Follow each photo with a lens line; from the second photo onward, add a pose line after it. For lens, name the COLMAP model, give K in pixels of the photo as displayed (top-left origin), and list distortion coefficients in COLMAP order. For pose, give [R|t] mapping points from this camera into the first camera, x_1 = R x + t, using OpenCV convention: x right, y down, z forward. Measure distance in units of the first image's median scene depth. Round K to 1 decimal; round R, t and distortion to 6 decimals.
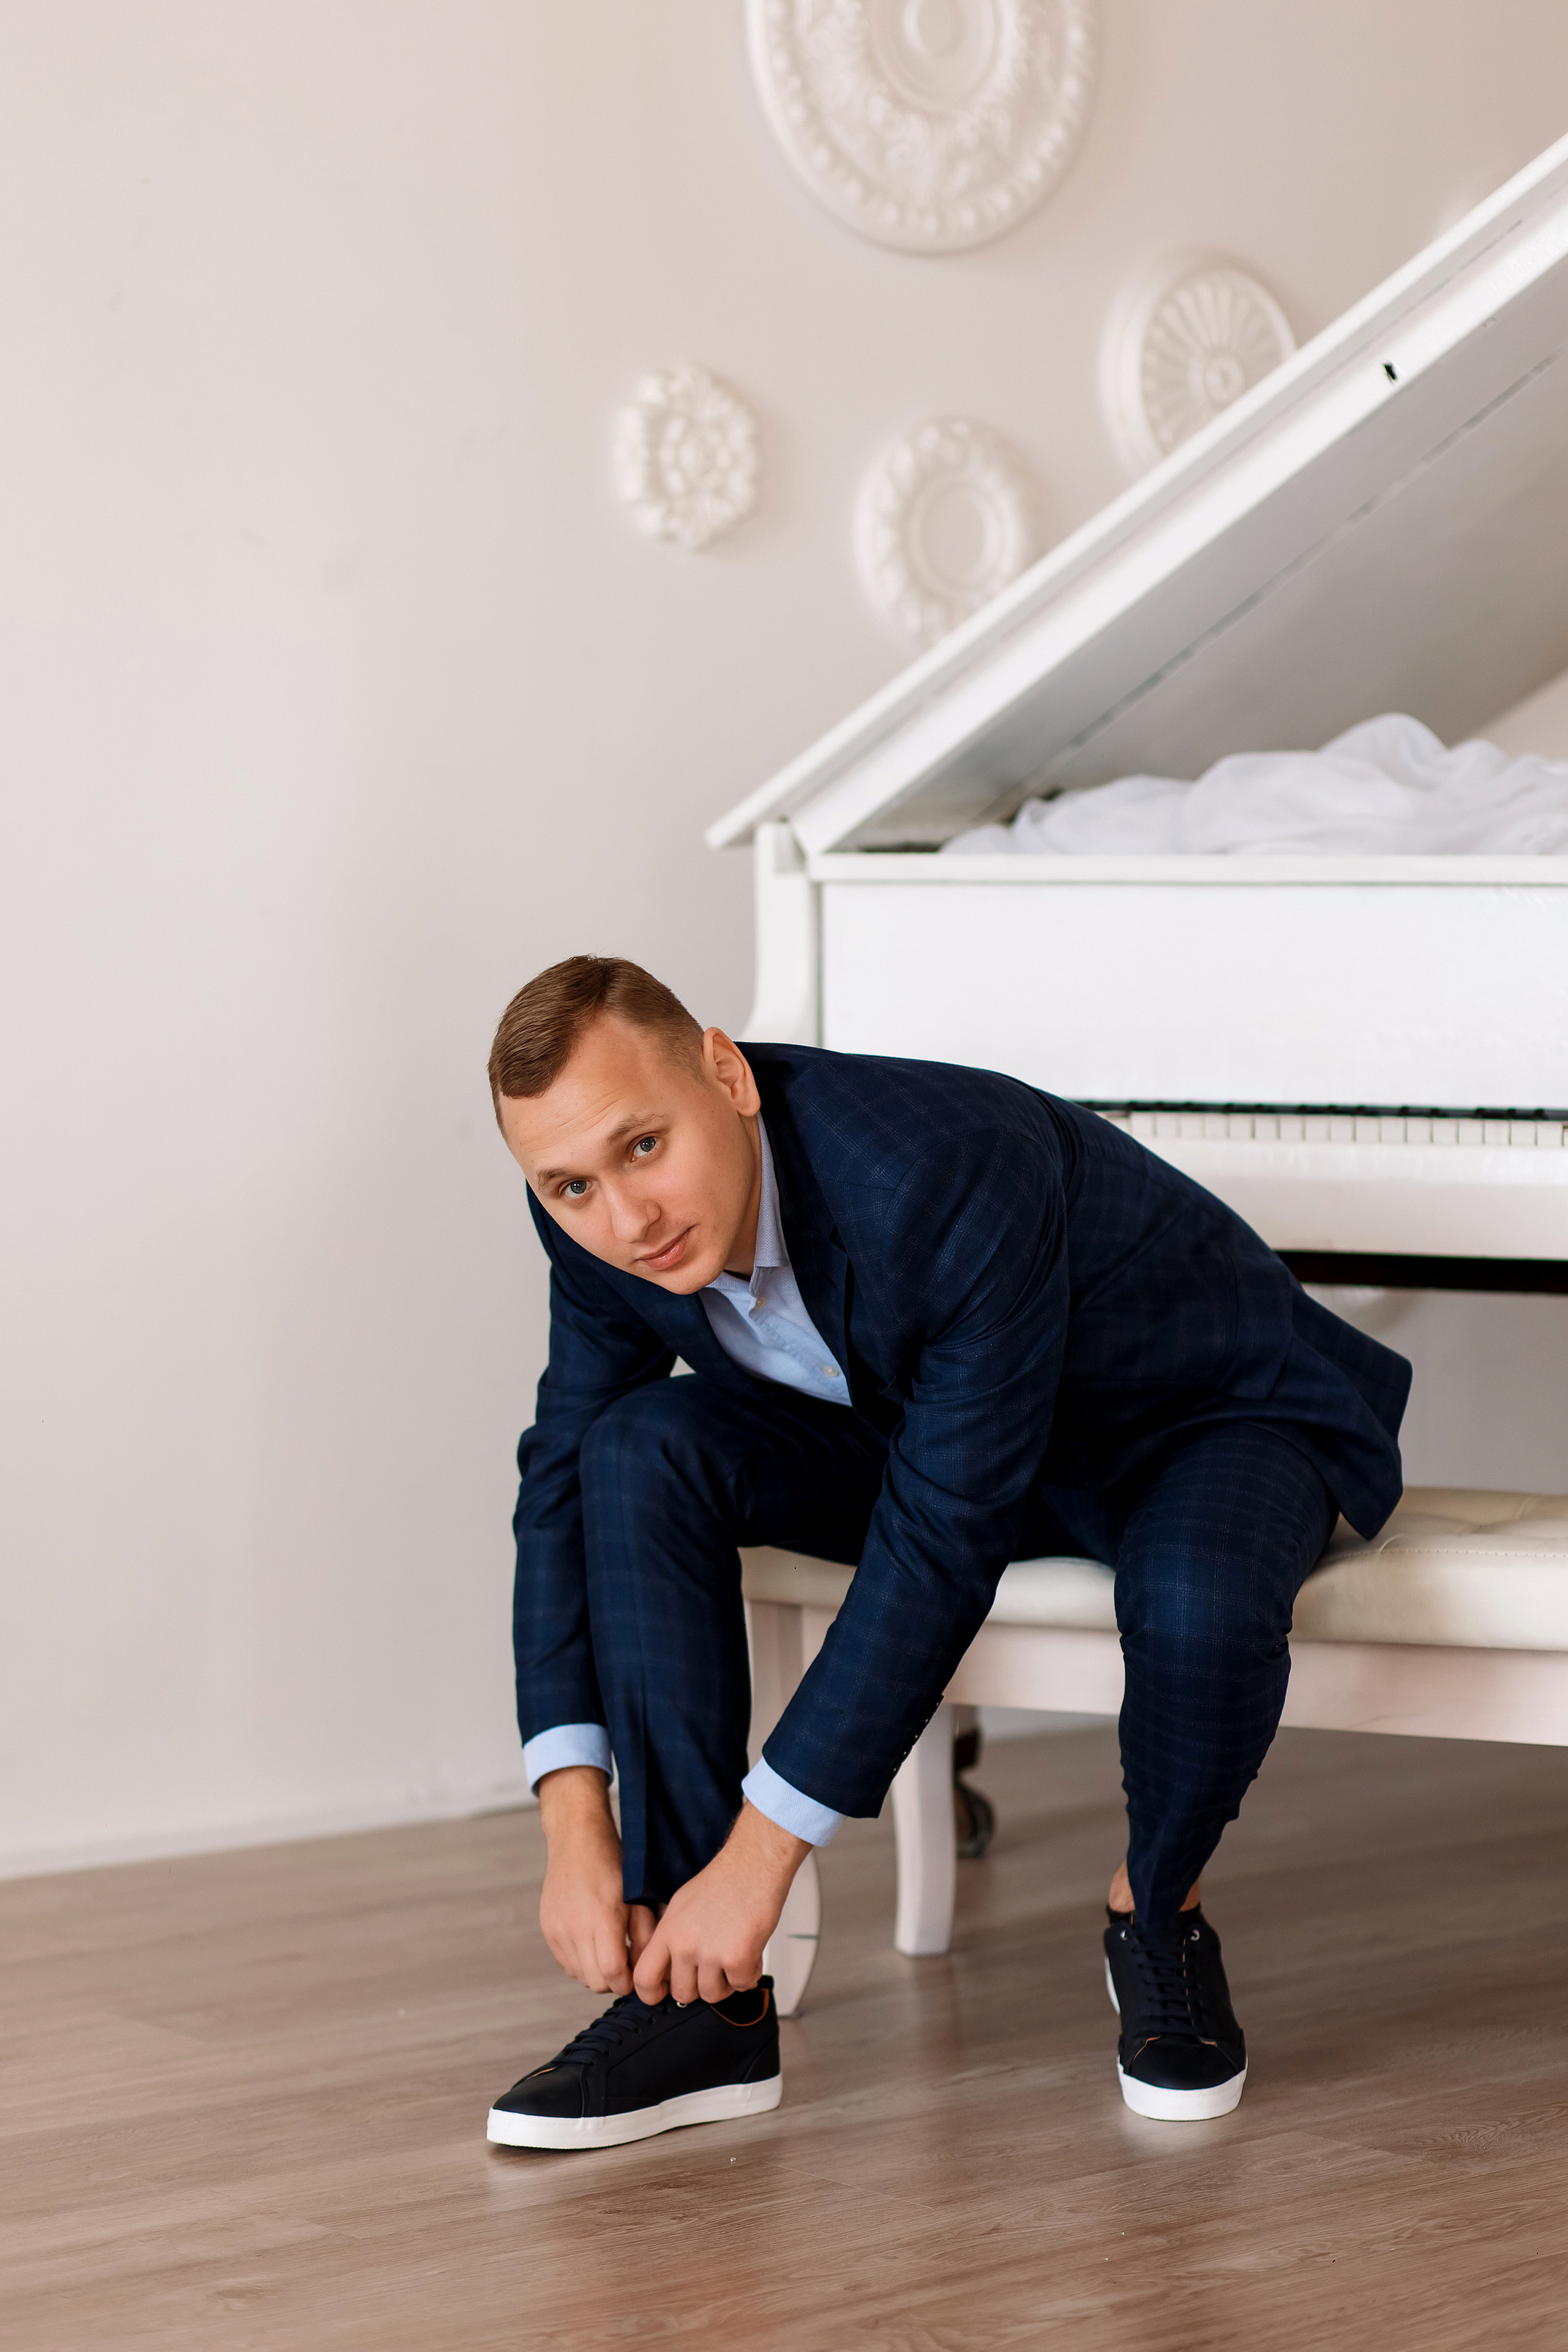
lens RADIAL K [[5842.3, 0, 784.0], [0, 5842.3, 1176.0], [0, 0, 1]] dist [0.067931, -0.464671]
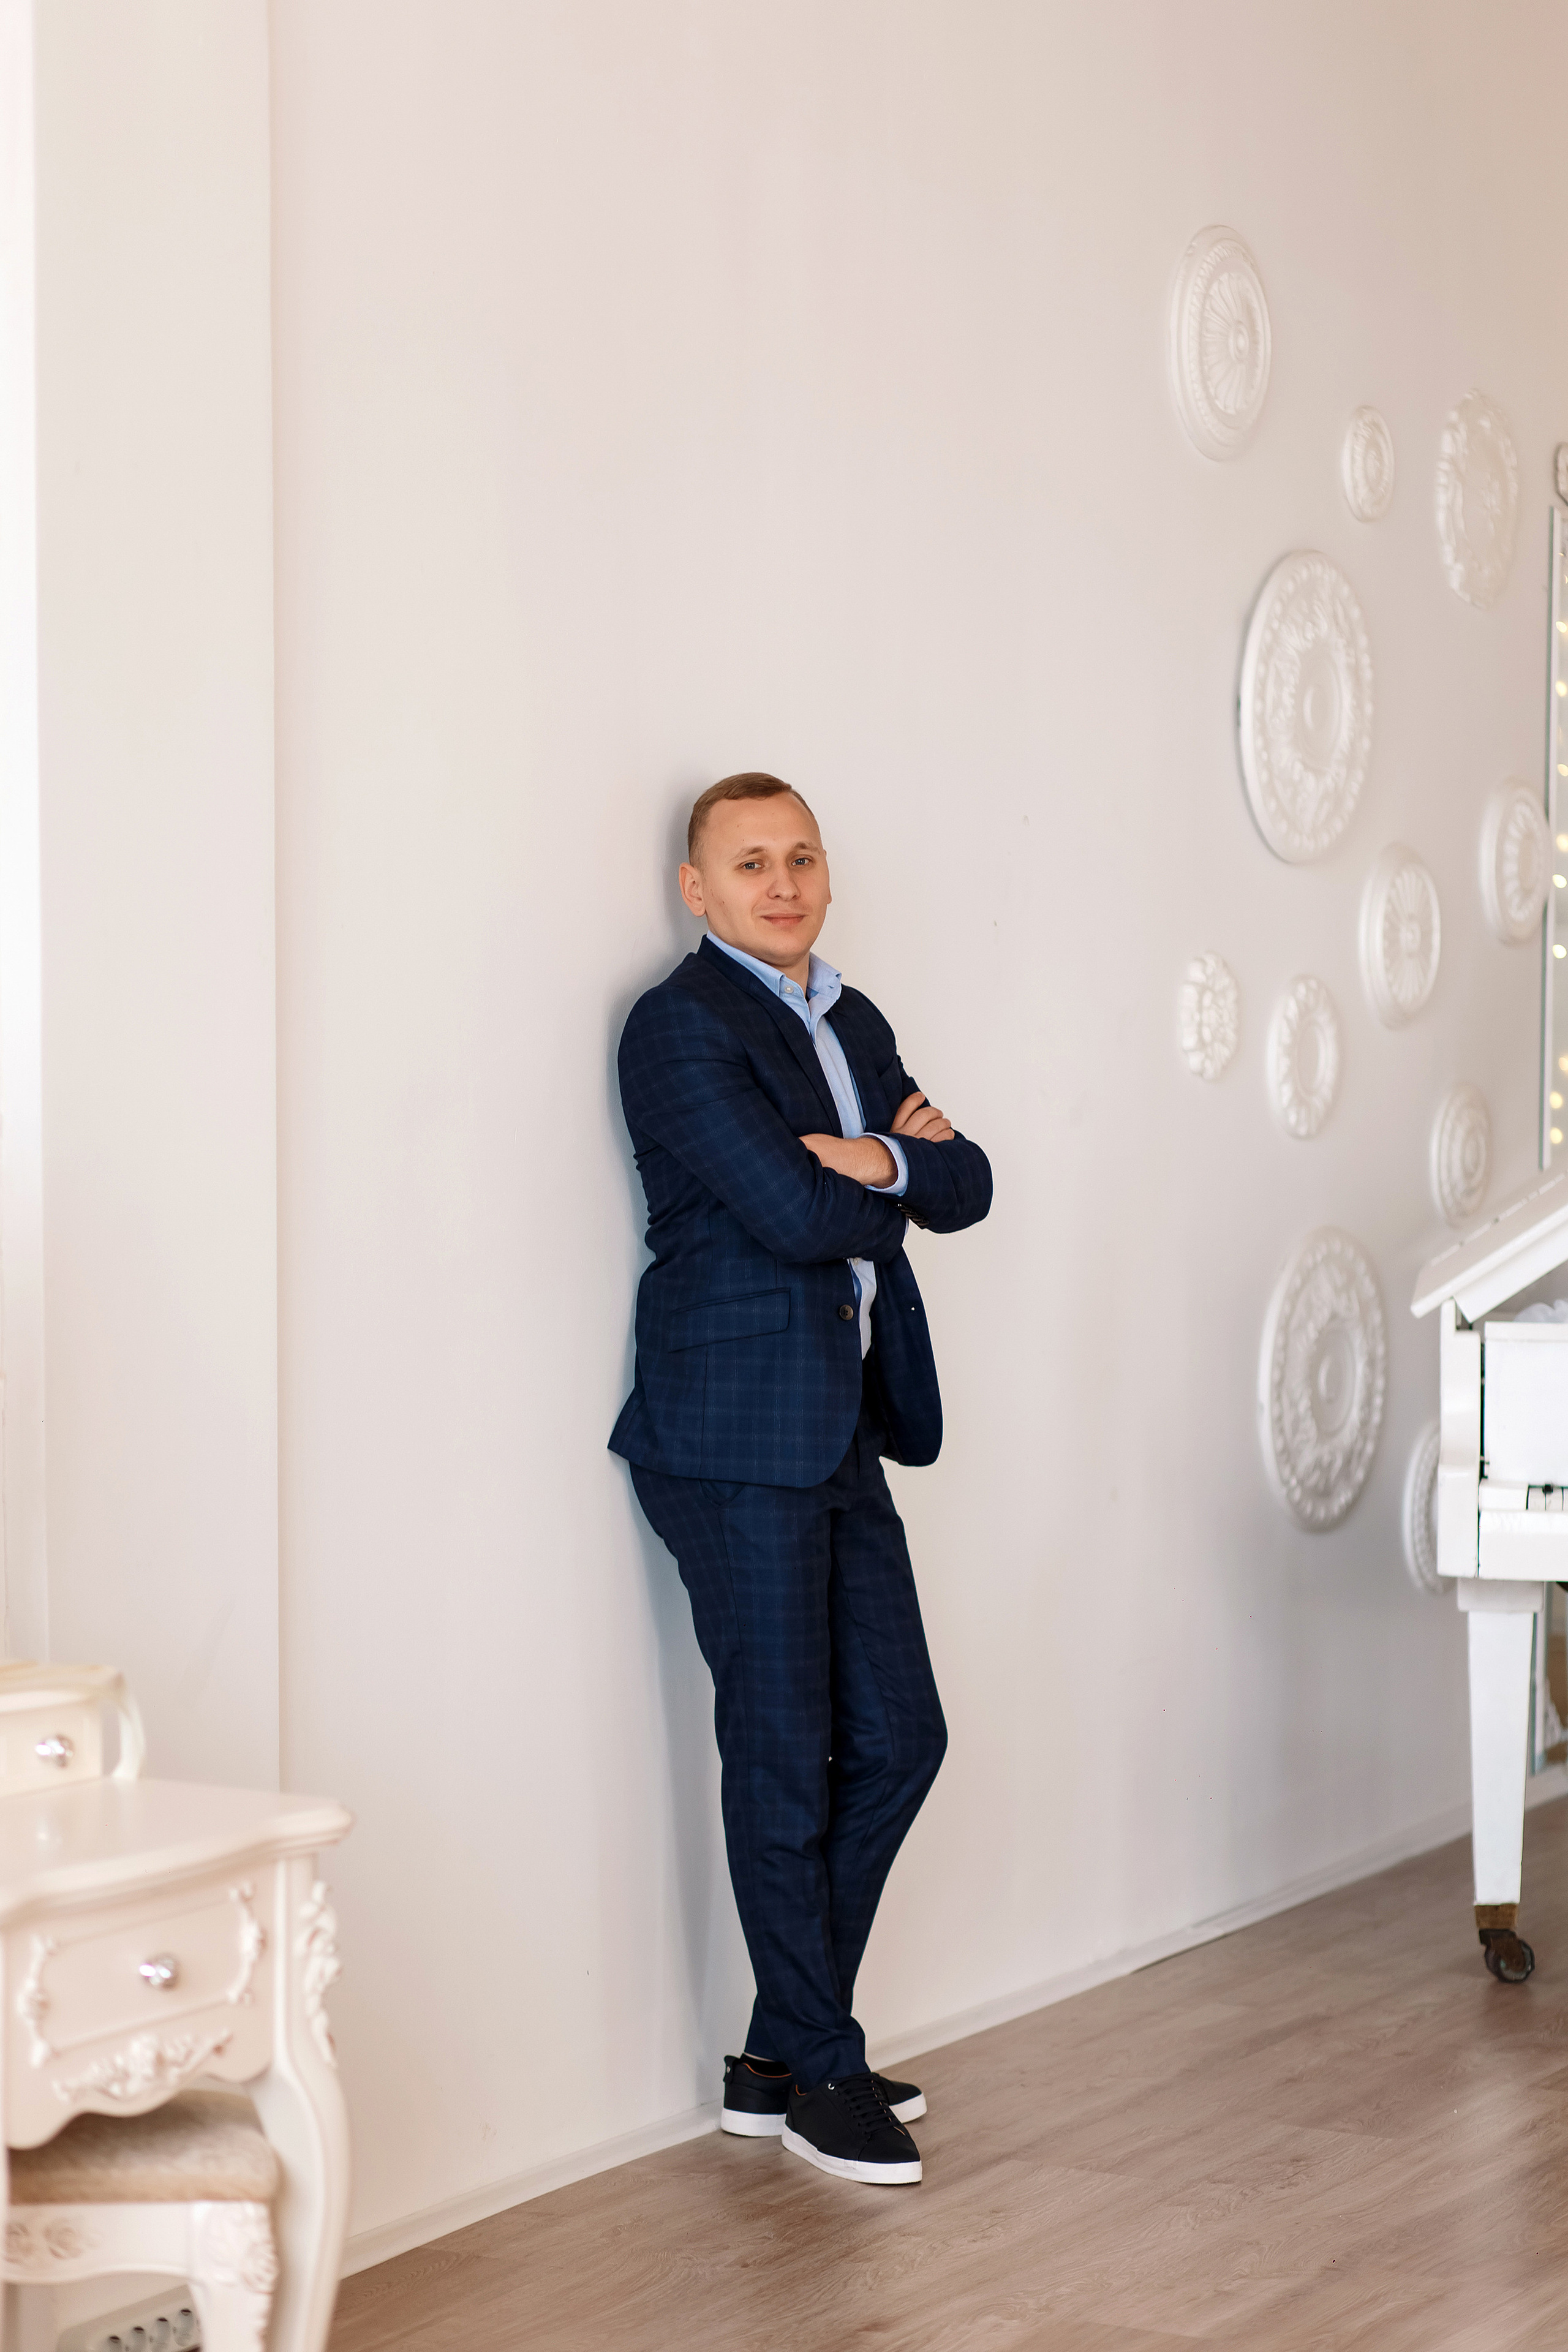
lens RADIAL K [[5721.0, 0, 841.8], [0, 5721.0, 1177.0], [0, 0, 1]] dist [-0.046573, 0.247614]
pose [[0.926534, -0.008082, 0.376124, -0.630849], [0.008733, 0.999962, -0.000025, -0.084689], [-0.376109, 0.003307, 0.926569, -0.267391]]
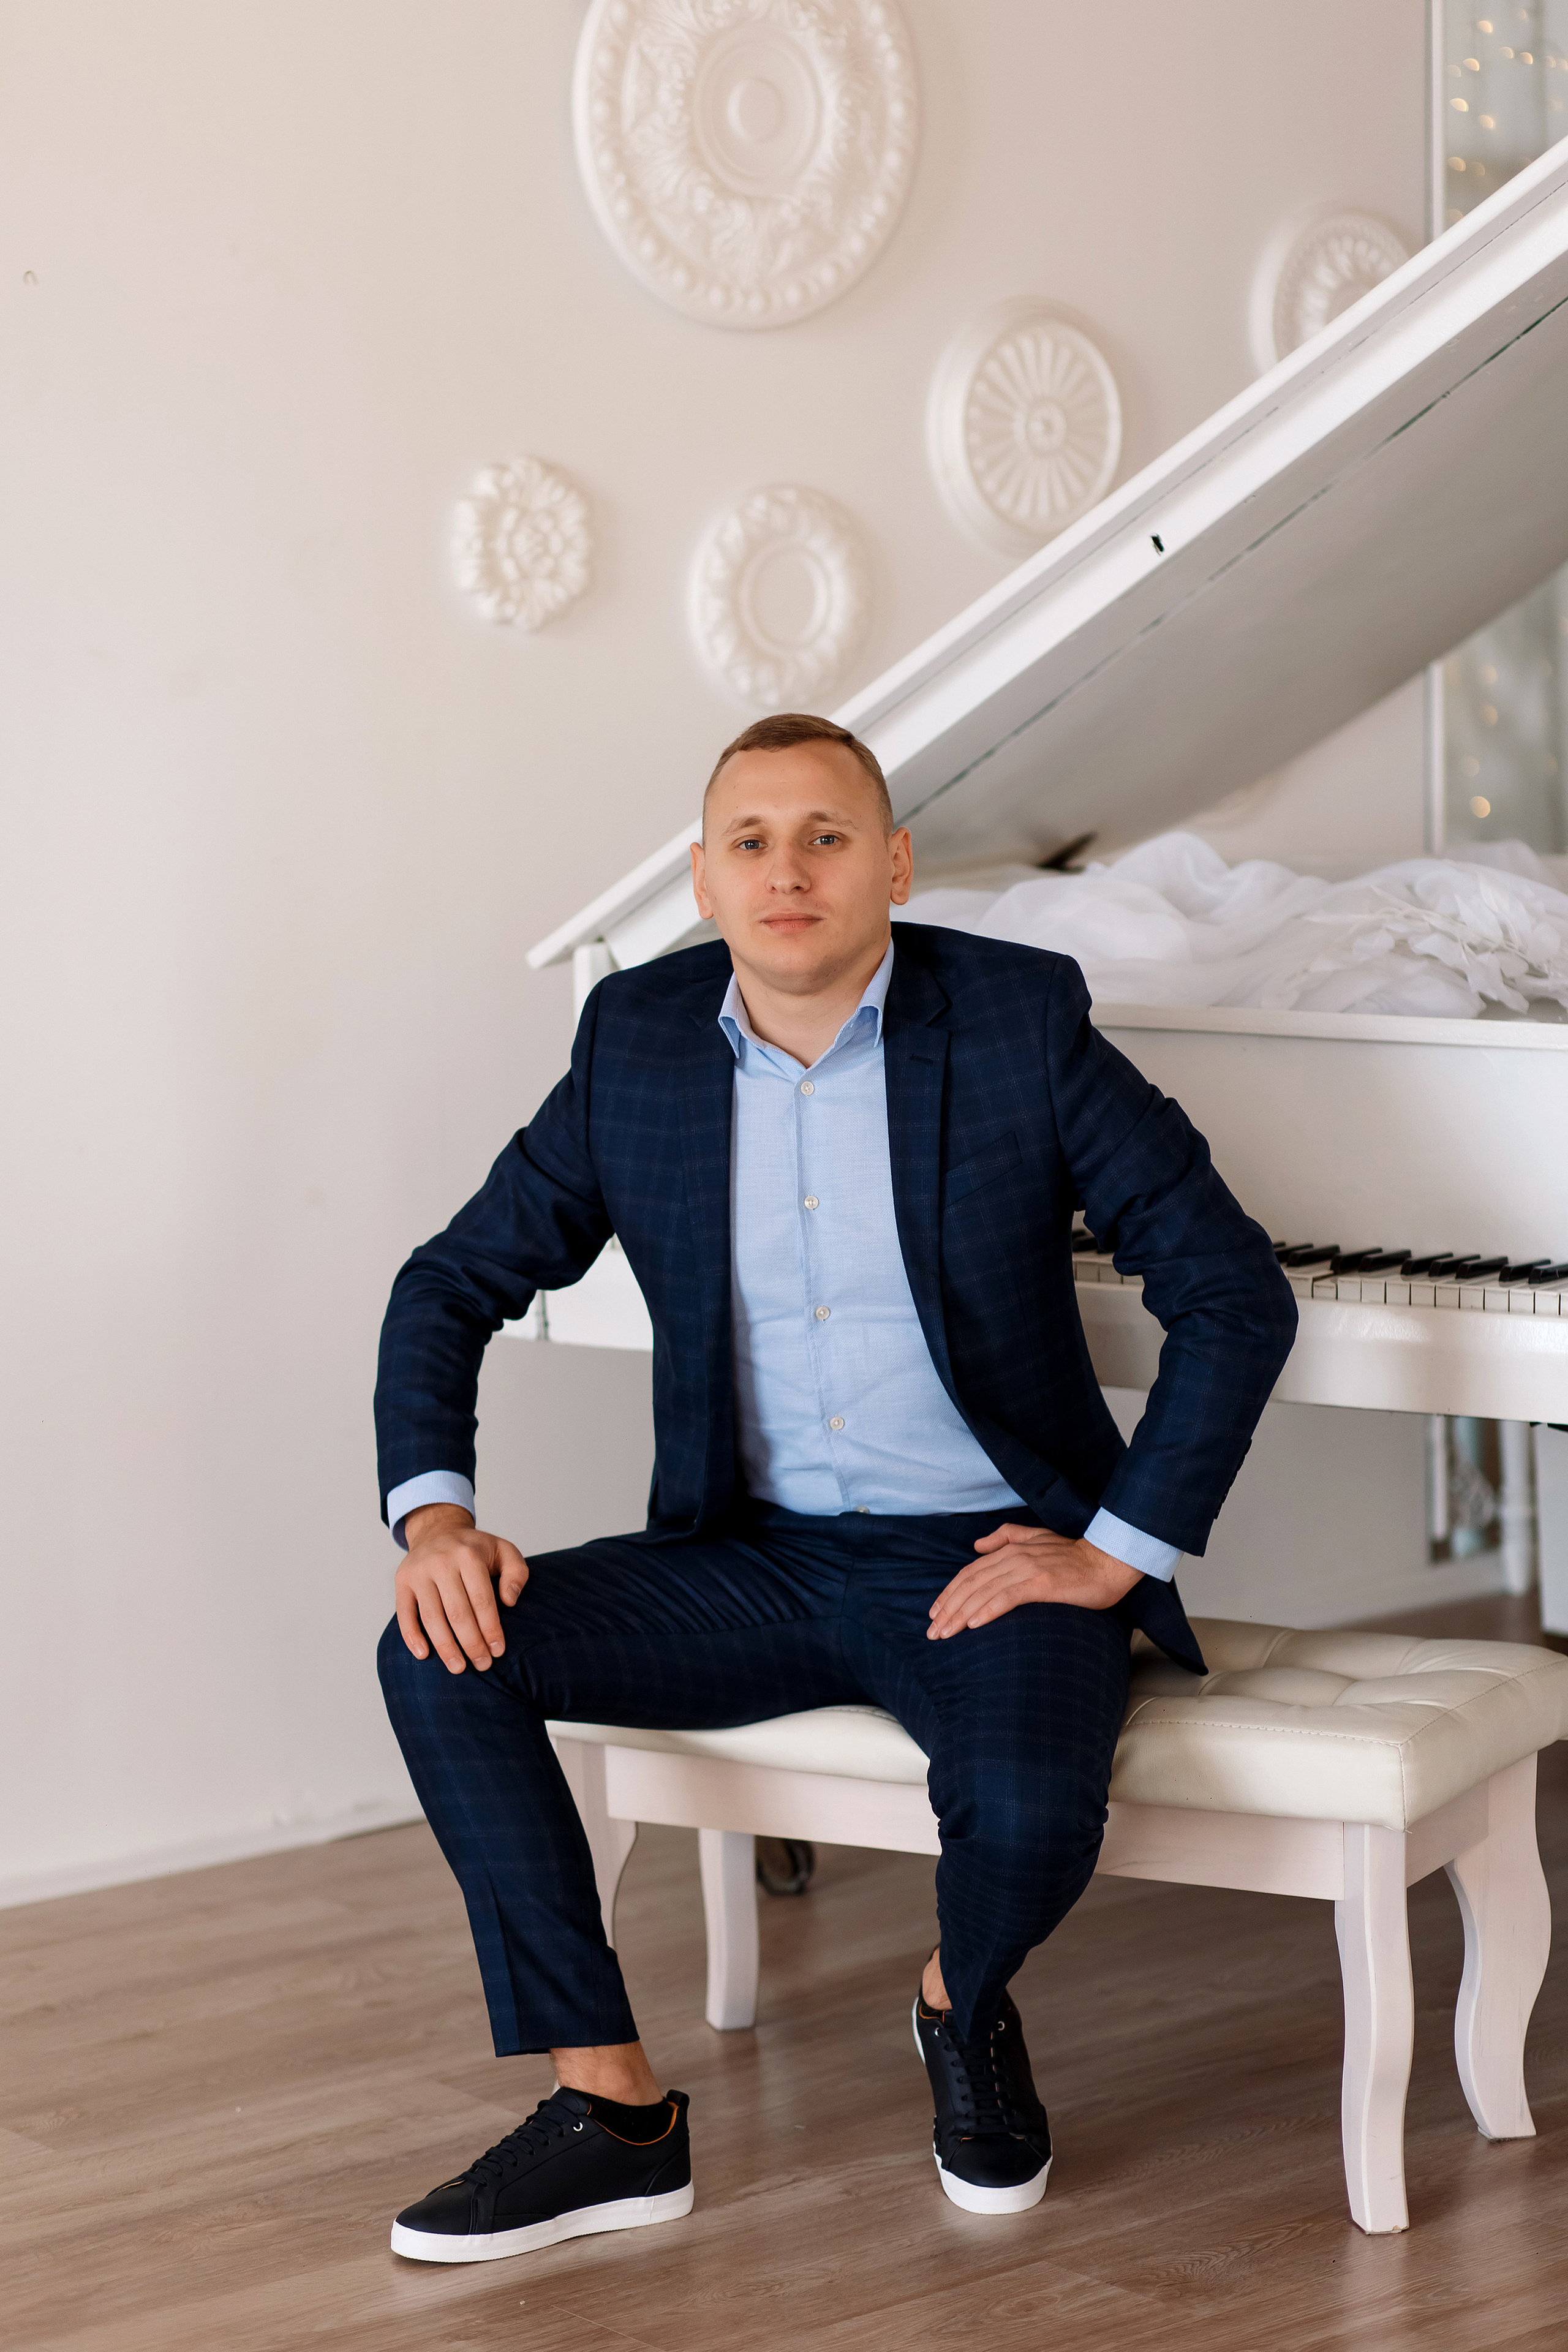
lens RADIAL K [[5842.3, 0, 784.0], [0, 5842.3, 1176.0], [0, 0, 1]] dist [0.067931, -0.464671]
pose [[0.999947, -0.009796, -0.003276, 0.032969], [0.010014, 0.997125, 0.075115, -0.088673], [0.002531, -0.075144, 0.997170, -0.052419]]
